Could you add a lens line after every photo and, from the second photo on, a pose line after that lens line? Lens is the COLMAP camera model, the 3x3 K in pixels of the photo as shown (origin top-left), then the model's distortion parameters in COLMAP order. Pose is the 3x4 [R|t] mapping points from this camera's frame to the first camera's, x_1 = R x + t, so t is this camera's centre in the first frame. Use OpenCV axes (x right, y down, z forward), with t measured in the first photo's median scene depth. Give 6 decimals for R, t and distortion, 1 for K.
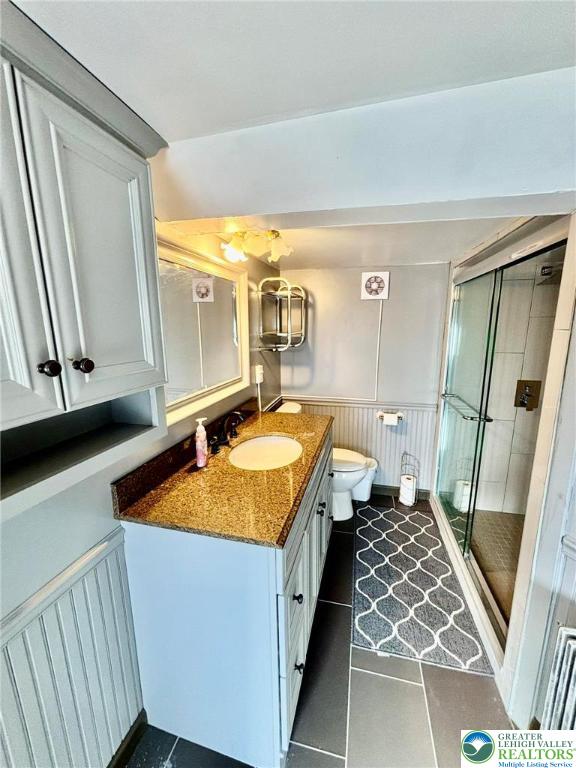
lens RADIAL K [[307.7, 0, 288.2], [0, 307.7, 385.4], [0, 0, 1]] dist [0.000604, -0.000384]
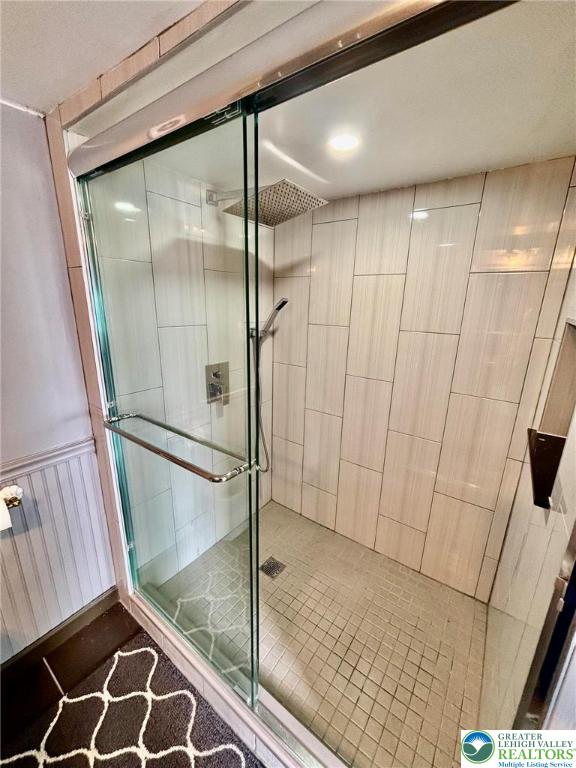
lens RADIAL K [[307.7, 0, 284.8], [0, 307.7, 384.7], [0, 0, 1]] dist [0.000604, -0.000384]
pose [[0.375640, -0.230424, 0.897663, 0.185665], [0.153797, 0.970667, 0.184805, -0.072397], [-0.913915, 0.068638, 0.400060, 0.550216]]
